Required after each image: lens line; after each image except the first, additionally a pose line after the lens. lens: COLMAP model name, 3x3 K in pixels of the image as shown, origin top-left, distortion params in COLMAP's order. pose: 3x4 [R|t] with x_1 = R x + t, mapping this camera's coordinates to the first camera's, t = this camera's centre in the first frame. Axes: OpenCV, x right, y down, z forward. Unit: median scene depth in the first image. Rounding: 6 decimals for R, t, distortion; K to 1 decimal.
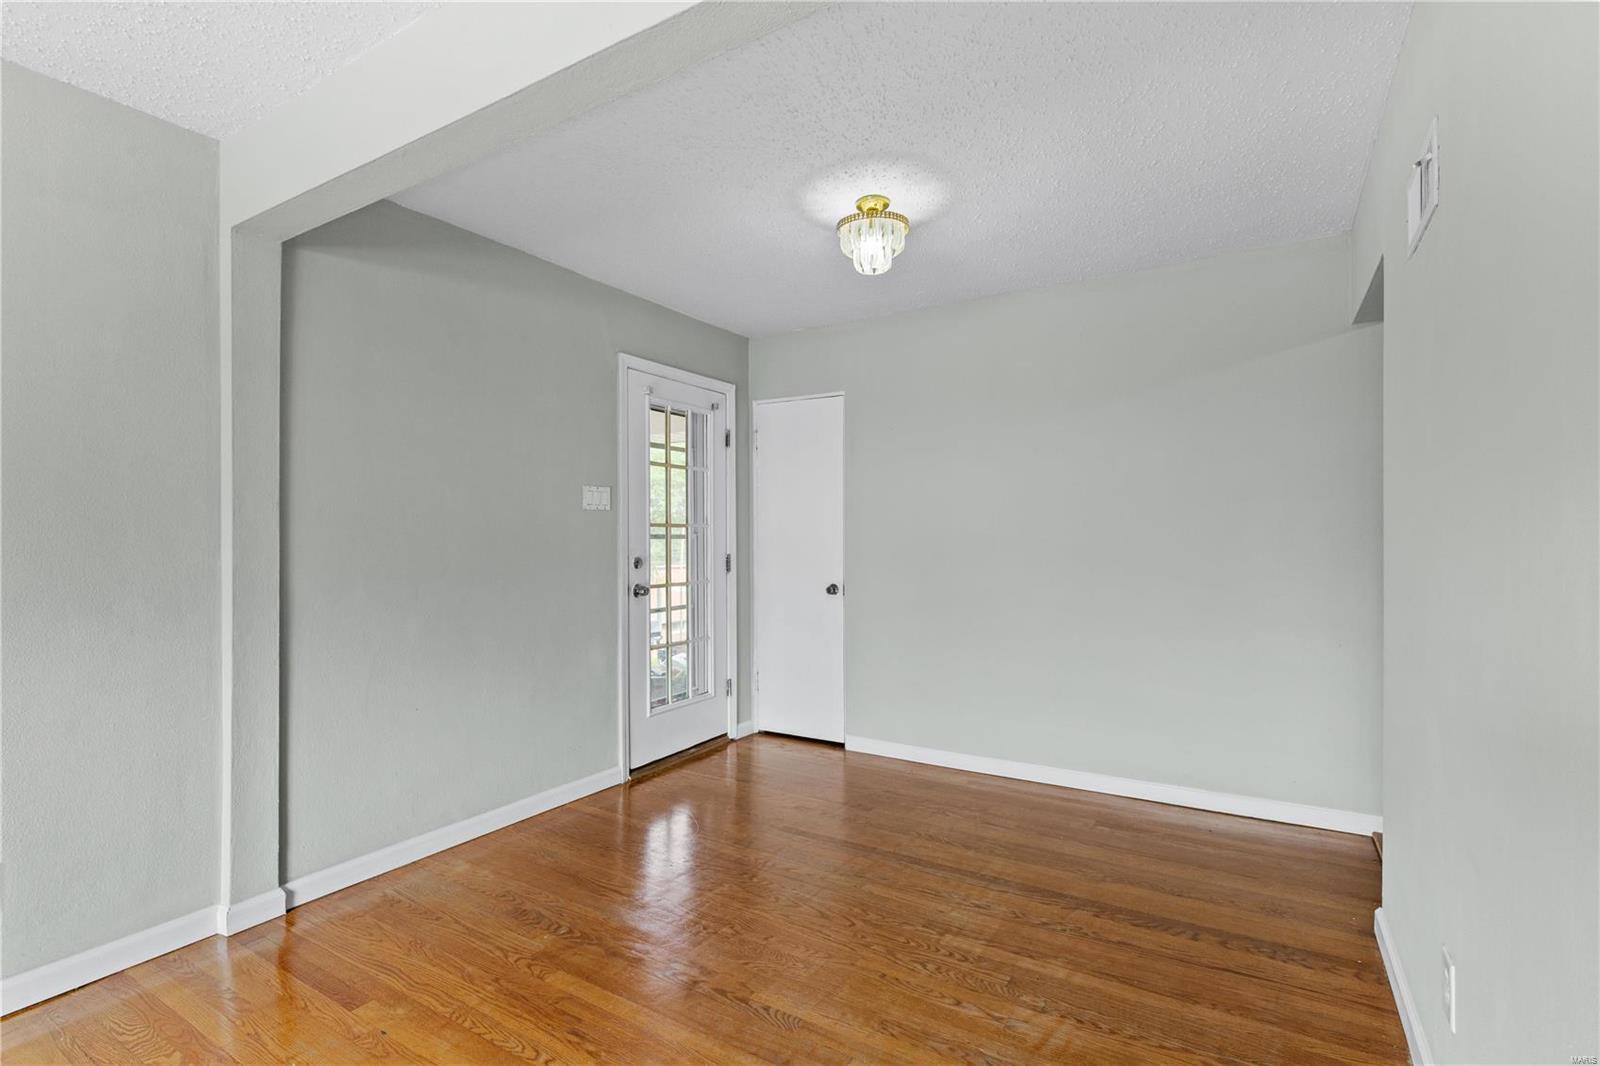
lens RADIAL K [[740.3, 0, 809.5], [0, 740.3, 539.0], [0, 0, 1]] dist [0.003184, -0.000348]
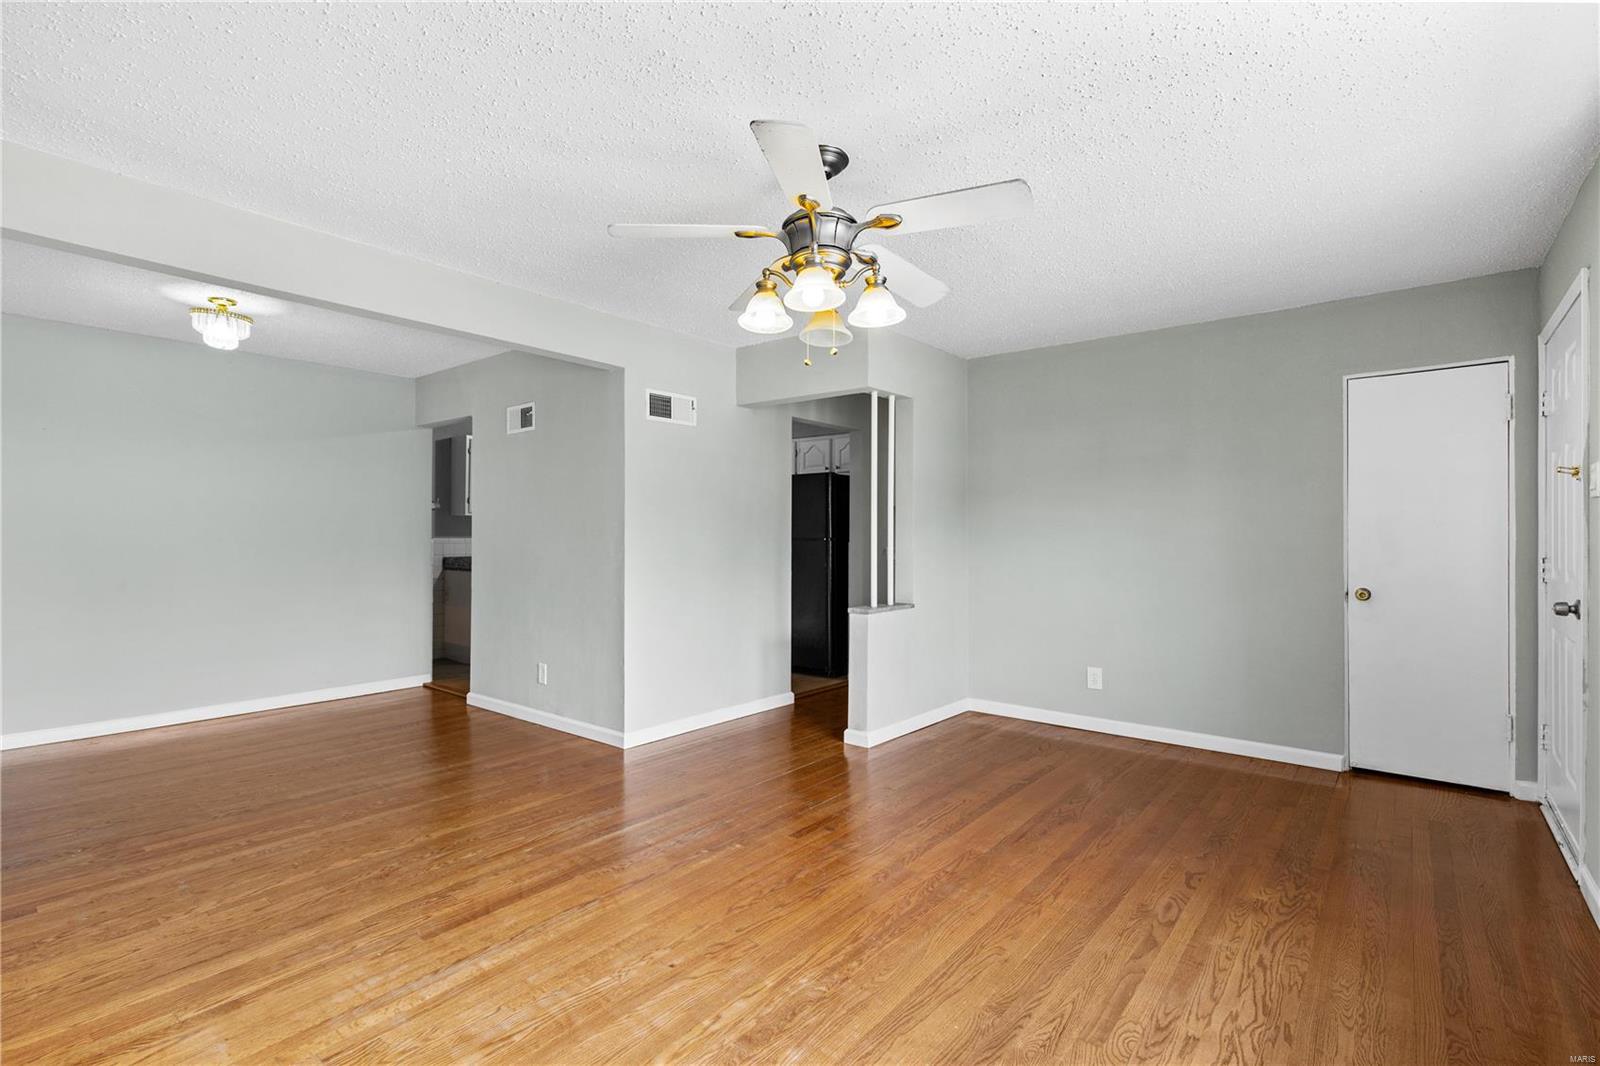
lens RADIAL K [[740.3, 0, 810.2], [0, 740.3, 529.6], [0, 0, 1]] dist [0.003184, -0.000348]
pose [[0.130297, 0.012080, 0.991401, -0.774600], [-0.003640, 0.999925, -0.011705, 0.002278], [-0.991468, -0.002083, 0.130332, -0.203409]]
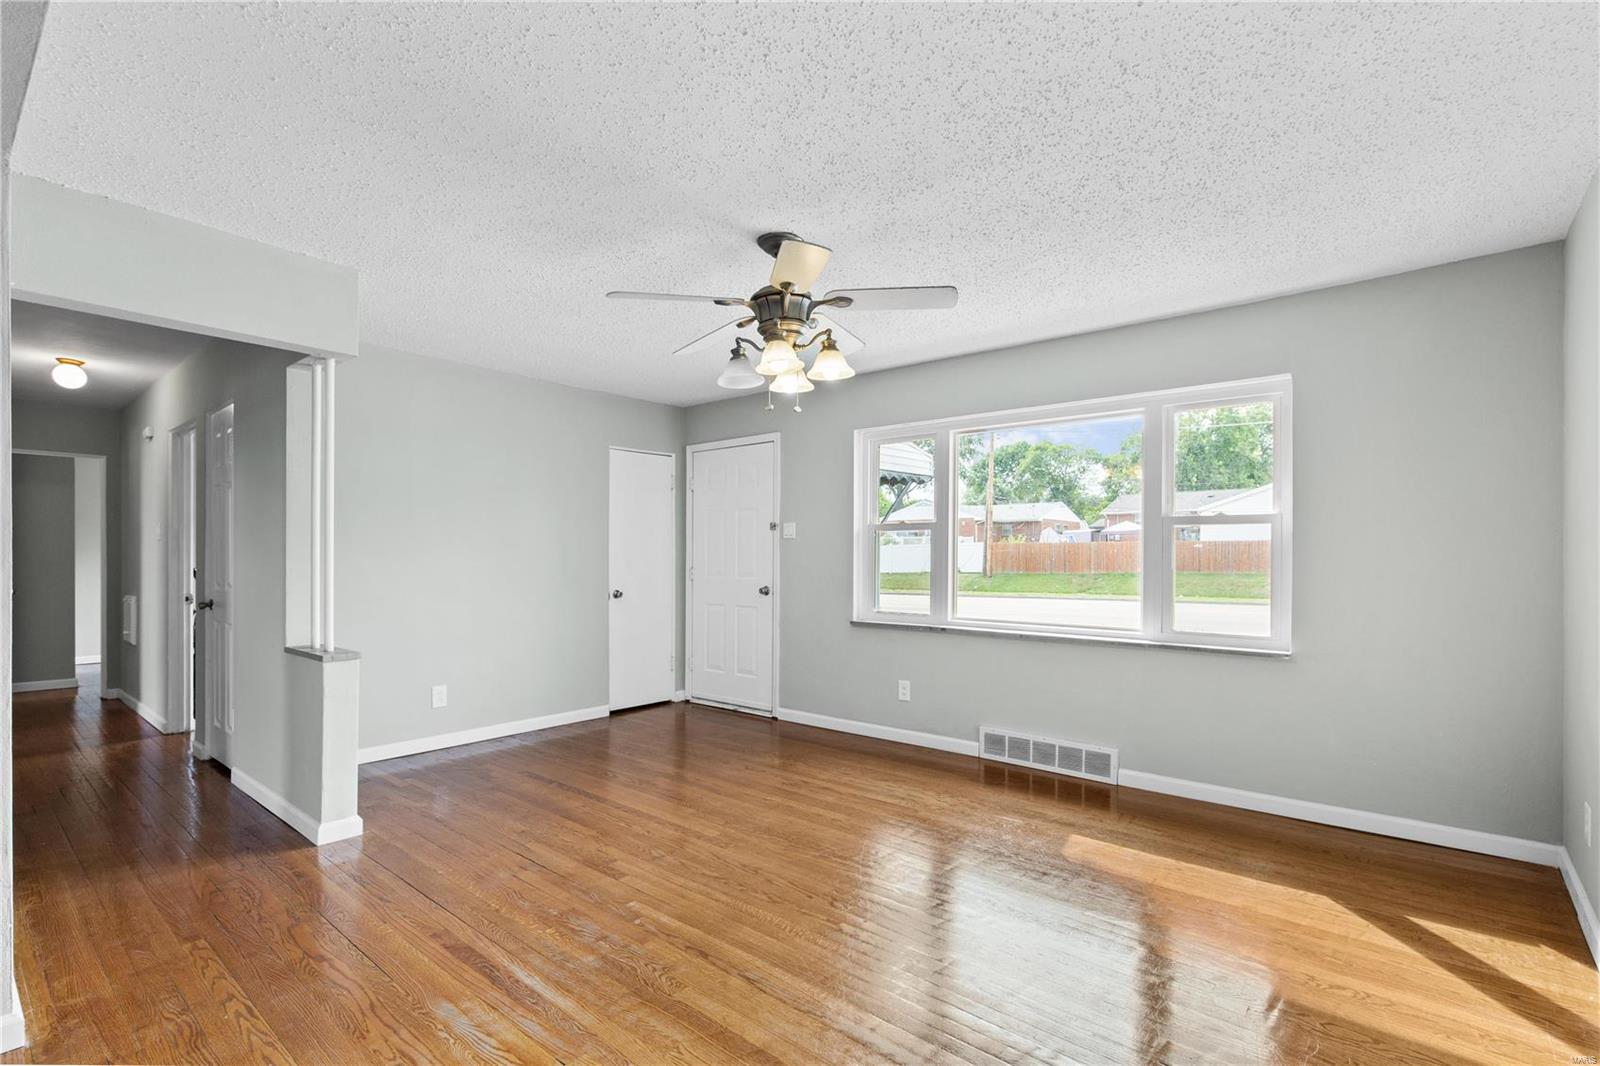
lens RADIAL K [[740.3, 0, 801.6], [0, 740.3, 564.3], [0, 0, 1]] dist [0.003184, -0.000348]
pose [[-0.987260, 0.001090, 0.159110, -0.336903], [0.003123, 0.999917, 0.012529, -0.002848], [-0.159083, 0.012866, -0.987181, 0.535845]]
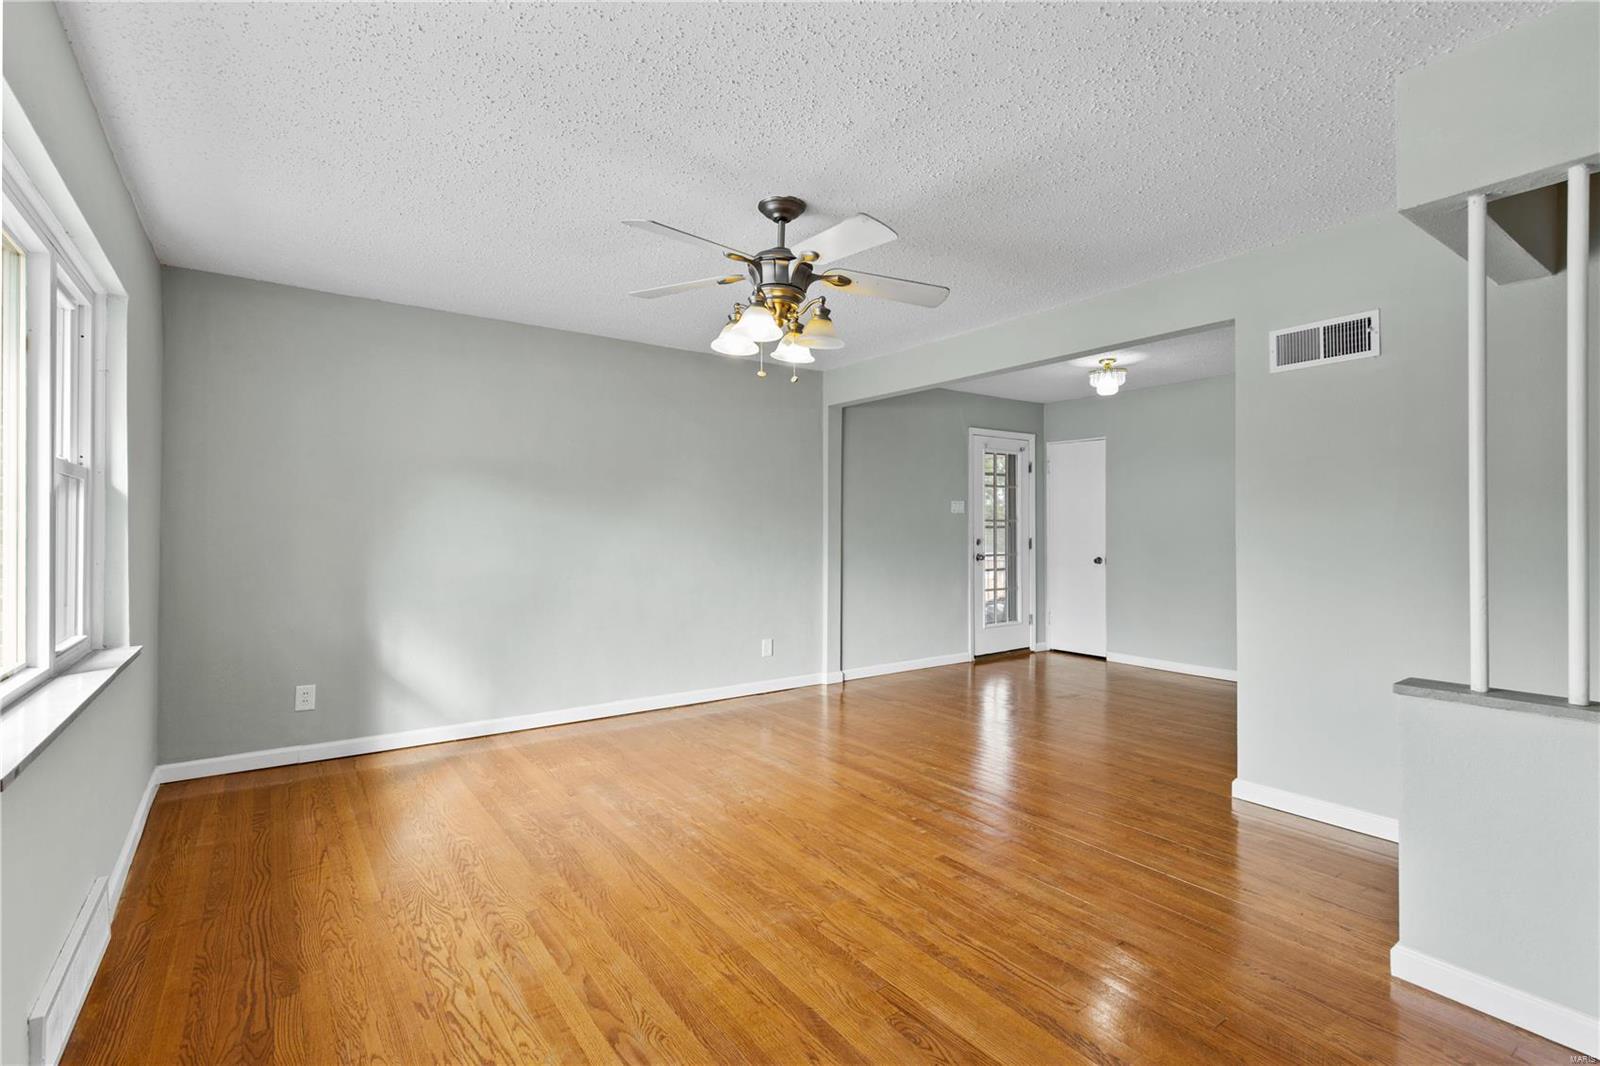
lens RADIAL K [[740.3, 0, 809.7], [0, 740.3, 523.4], [0, 0, 1]] dist [0.003184, -0.000348]
pose [[0.923061, 0.001192, -0.384651, 0.073549], [-0.003539, 0.999979, -0.005393, -0.001406], [0.384637, 0.006340, 0.923046, -0.743031]]
